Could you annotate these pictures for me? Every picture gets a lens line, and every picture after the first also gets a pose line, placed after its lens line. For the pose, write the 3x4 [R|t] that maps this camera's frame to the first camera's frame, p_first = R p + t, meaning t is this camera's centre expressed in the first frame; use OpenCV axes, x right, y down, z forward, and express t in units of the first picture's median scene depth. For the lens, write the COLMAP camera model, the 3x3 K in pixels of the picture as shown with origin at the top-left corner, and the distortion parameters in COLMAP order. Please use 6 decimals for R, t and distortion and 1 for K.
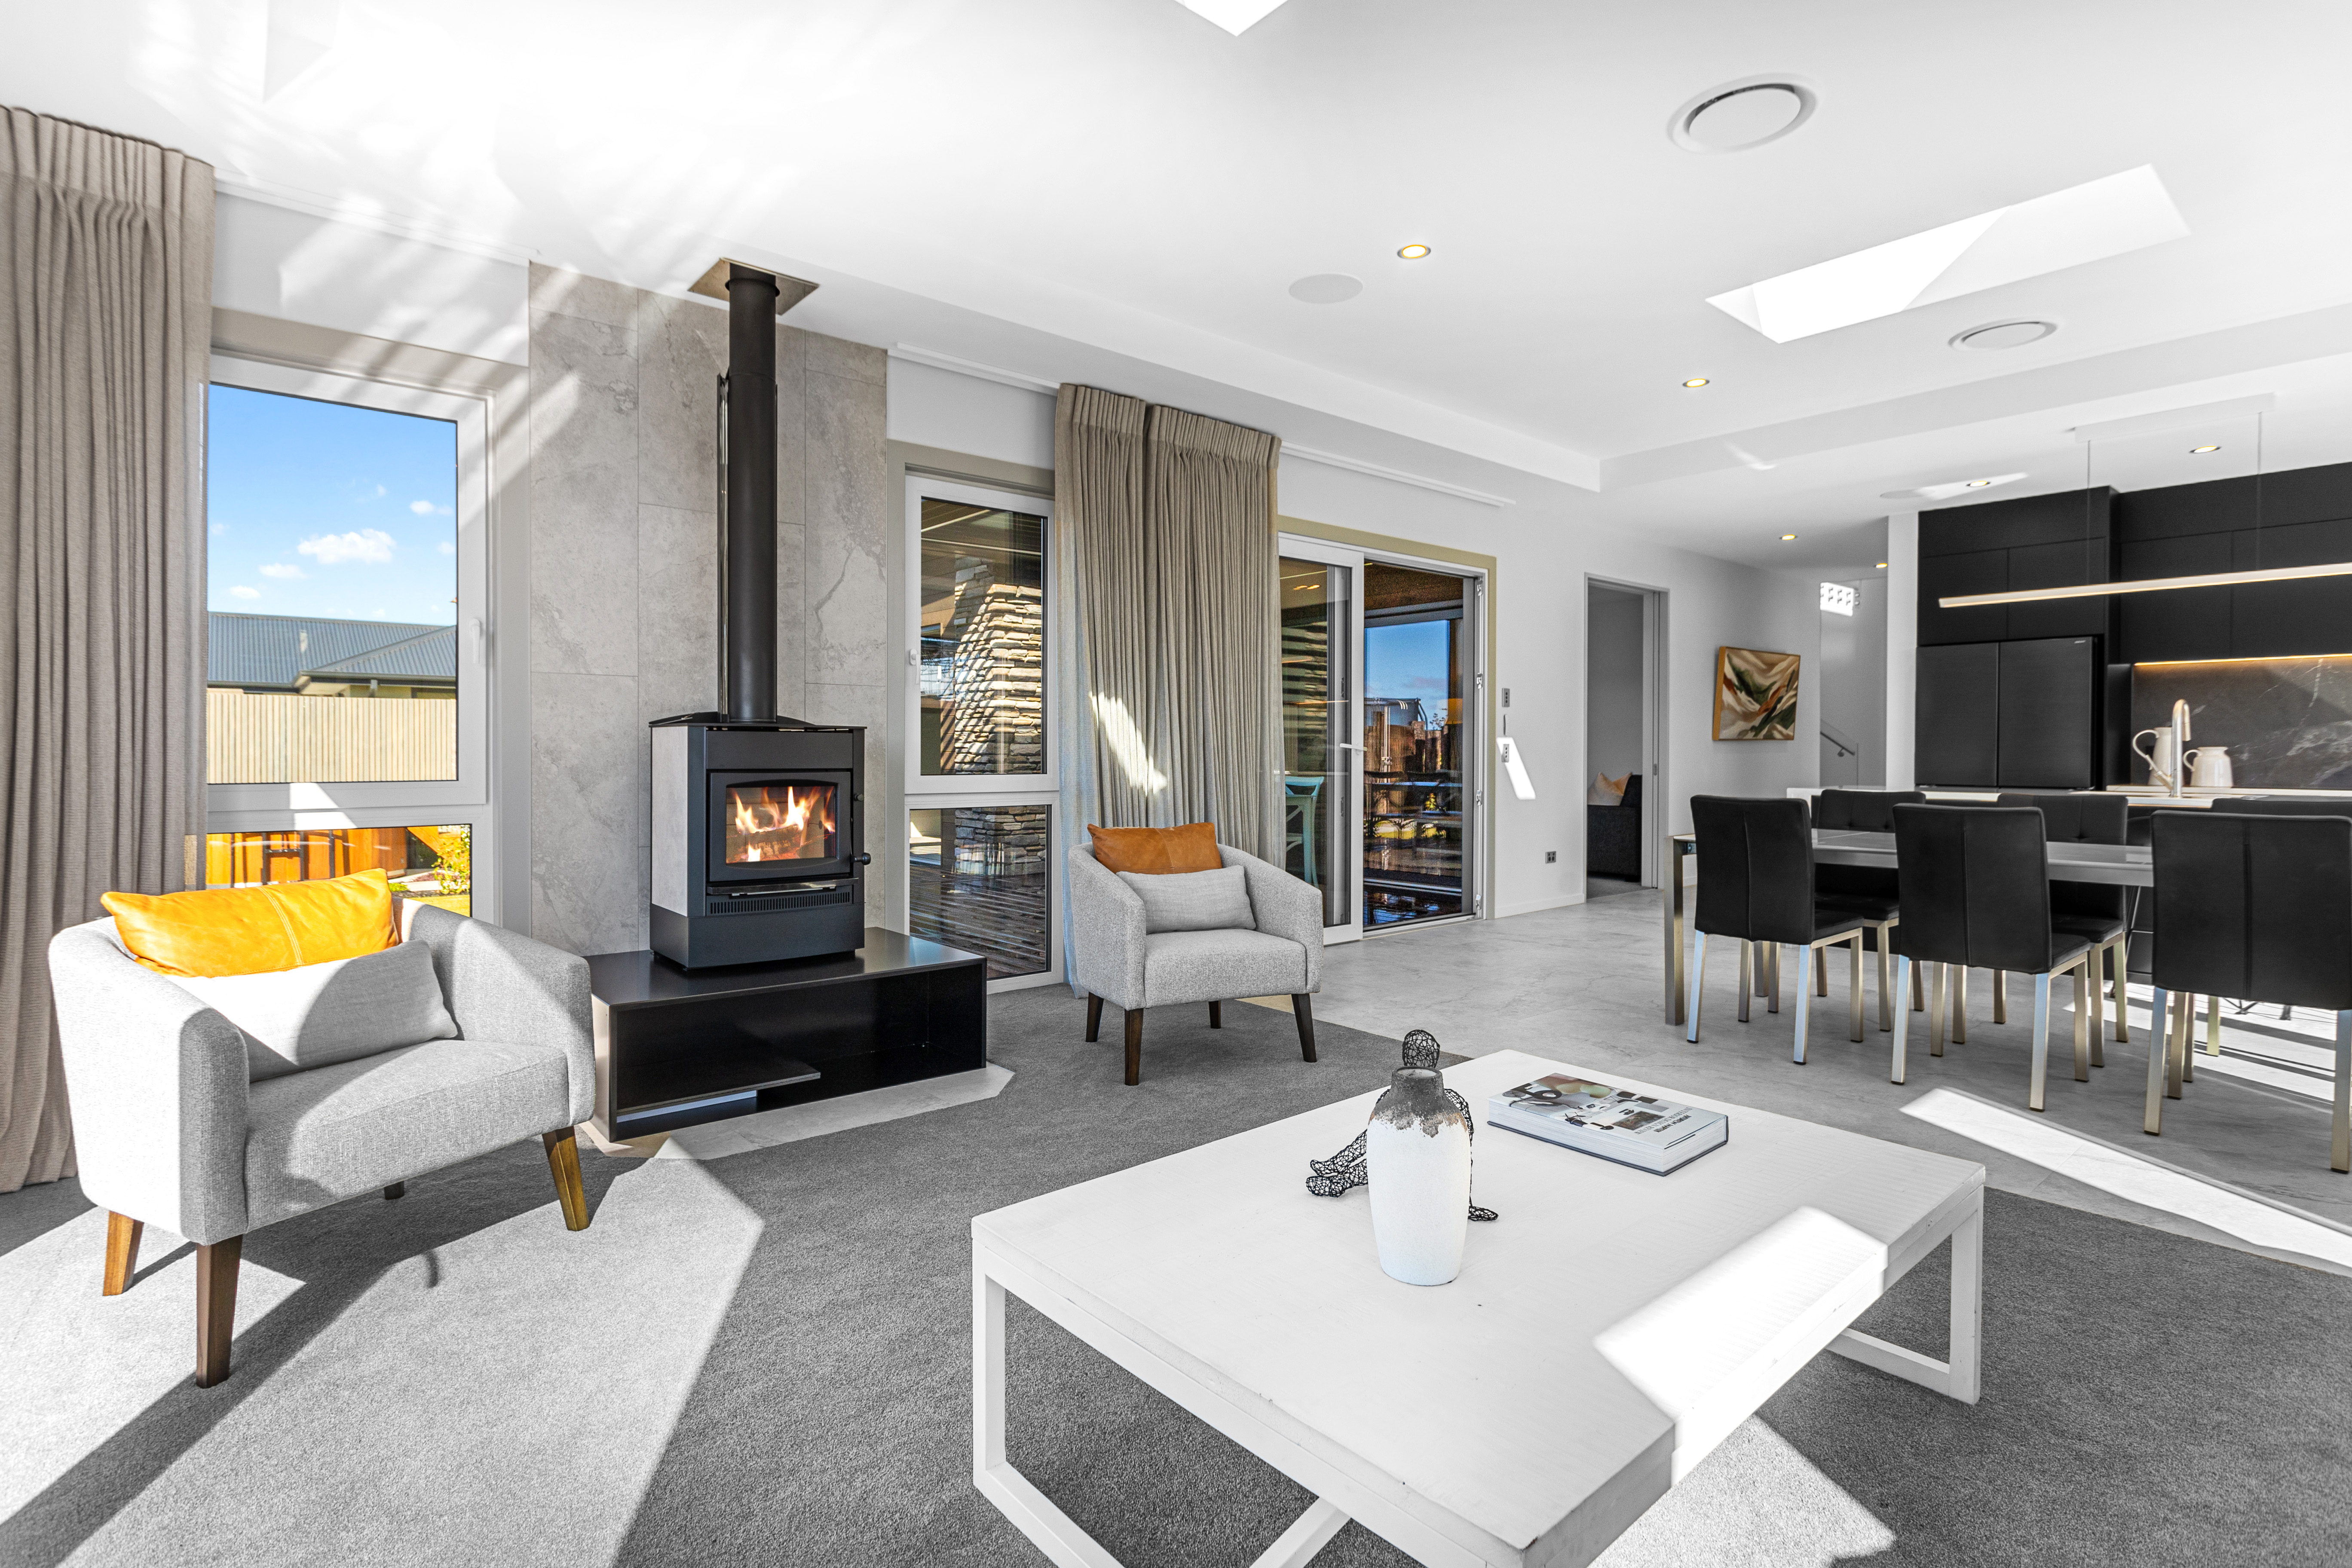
lens RADIAL K [[1129.3, 0, 1165.4], [0, 1129.3, 771.8], [0, 0, 1]] dist [0.001415, 0.000360]
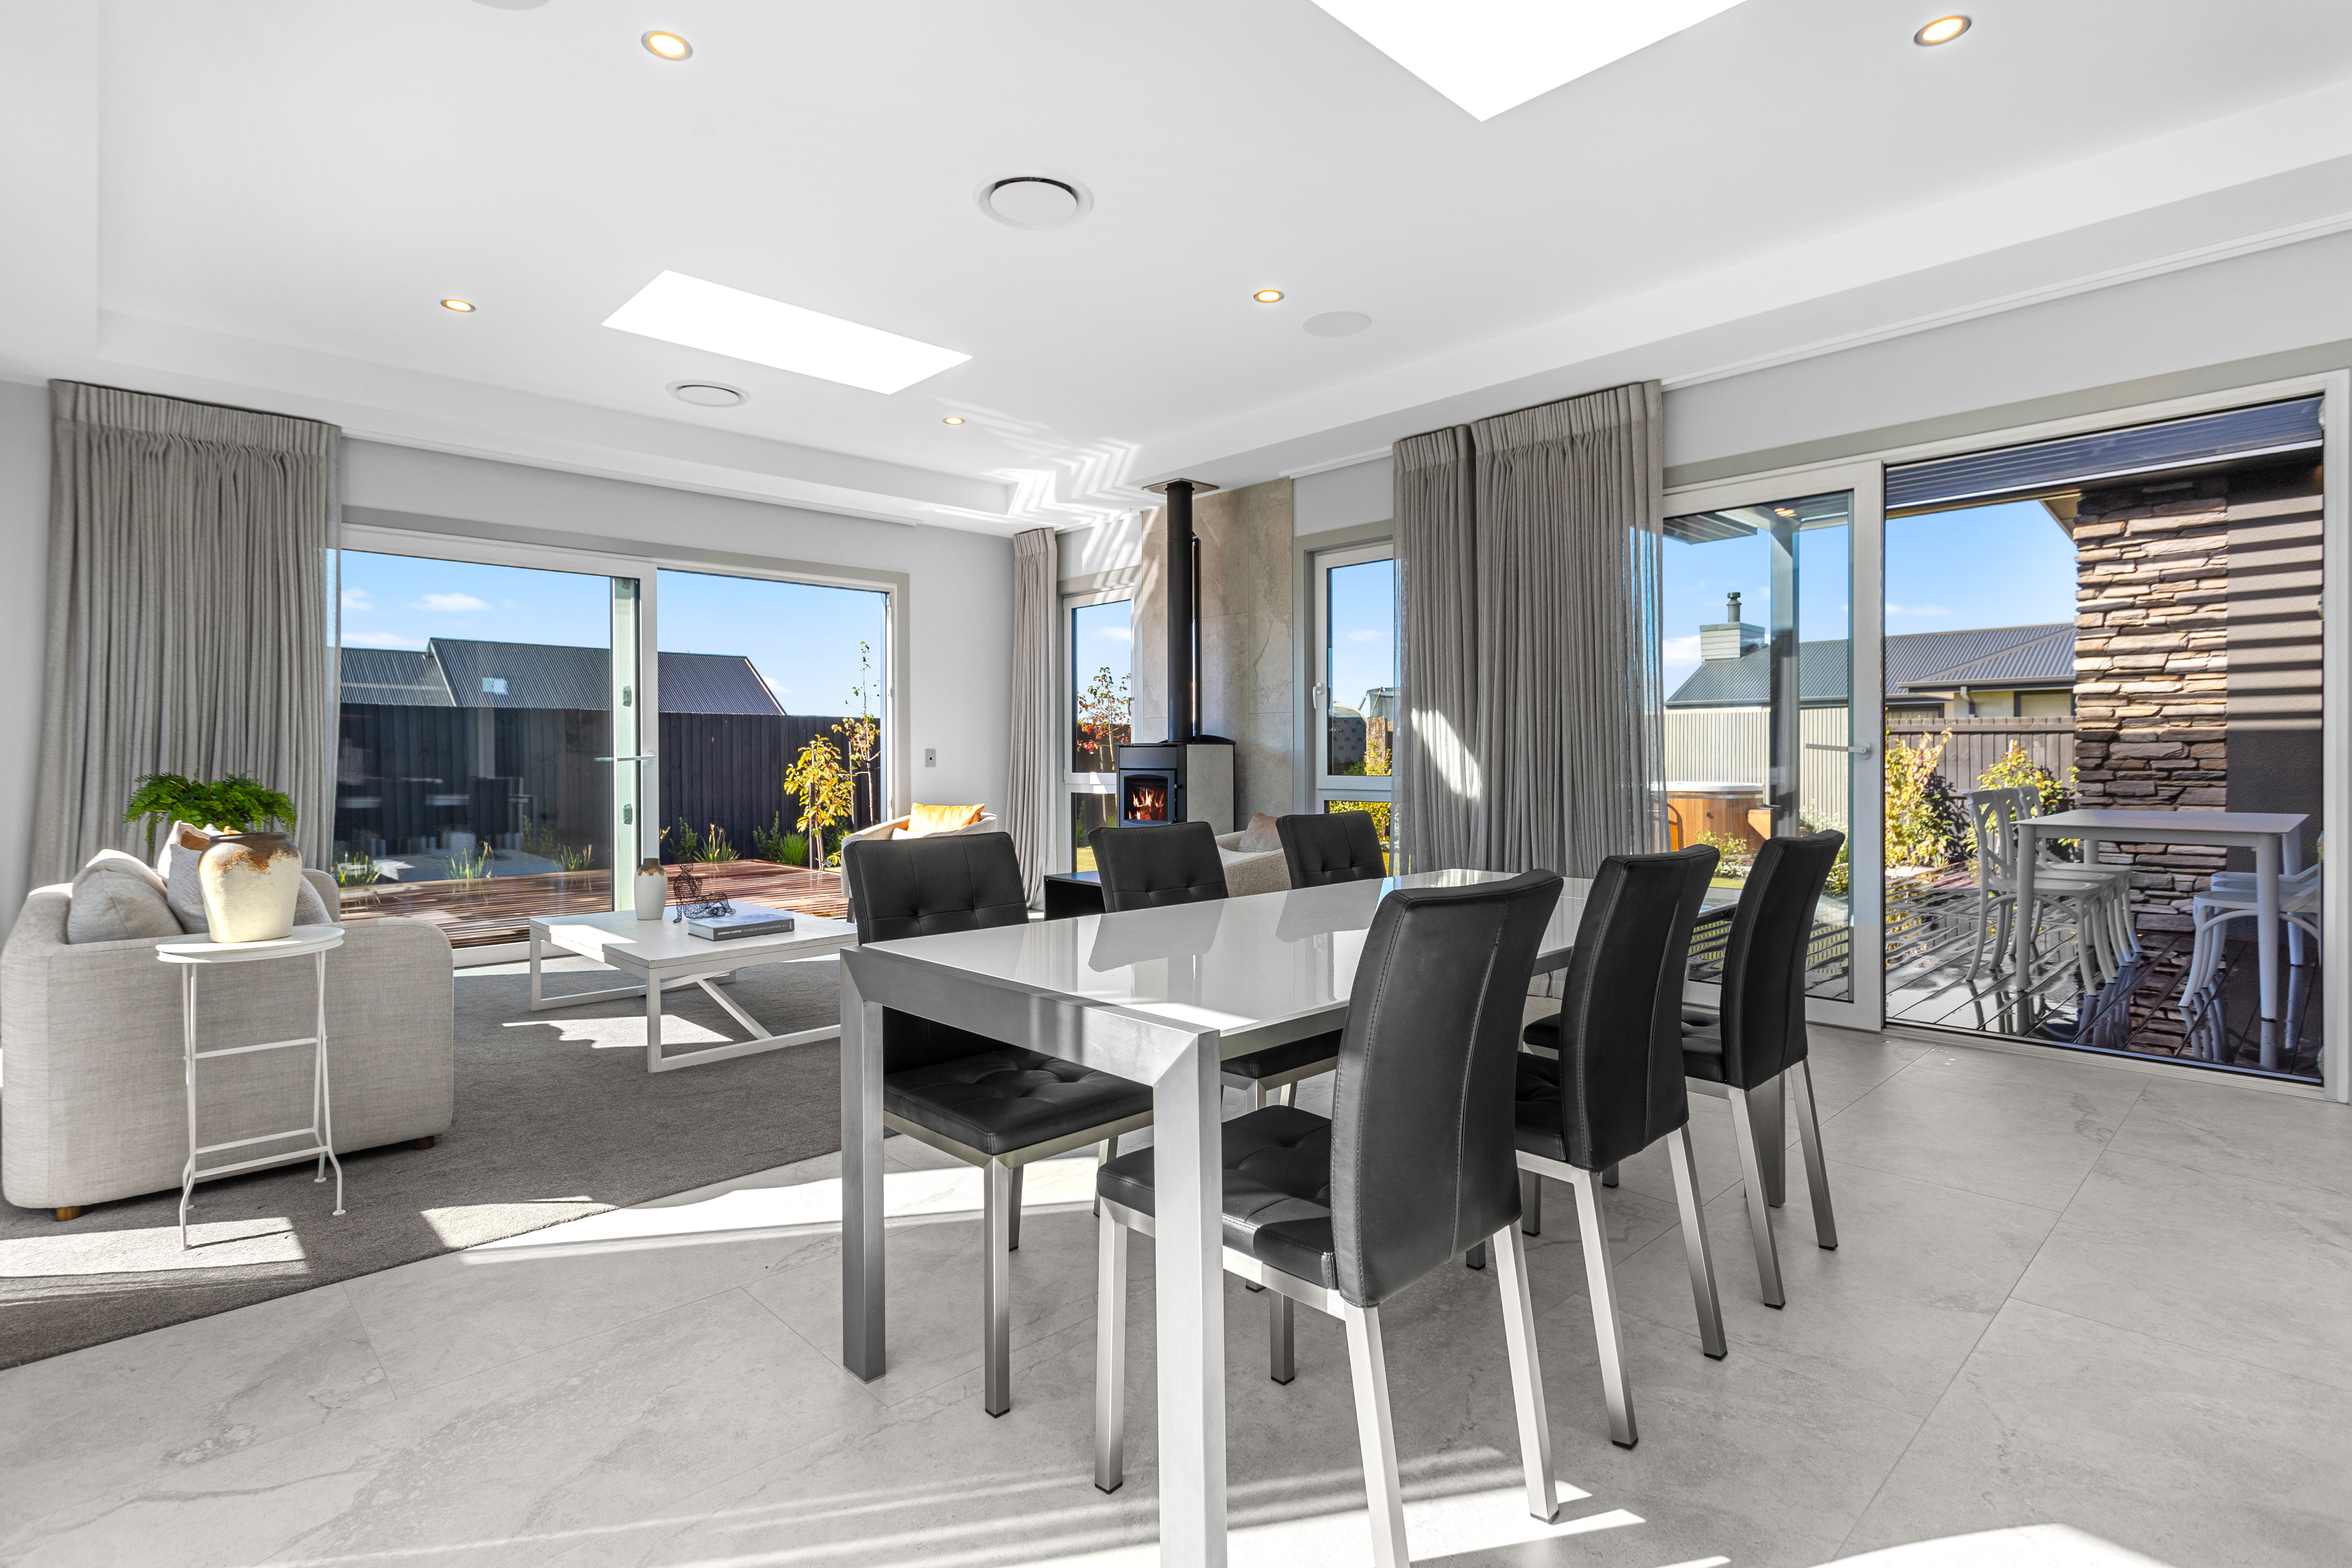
lens RADIAL K [[1129.3, 0, 1166.1], [0, 1129.3, 784.9], [0, 0, 1]] dist [0.001415, 0.000360]
pose [[0.051328, 0.030775, -0.998208, 1.193690], [-0.014543, 0.999442, 0.030065, -0.025375], [0.998576, 0.012973, 0.051747, 0.785326]]
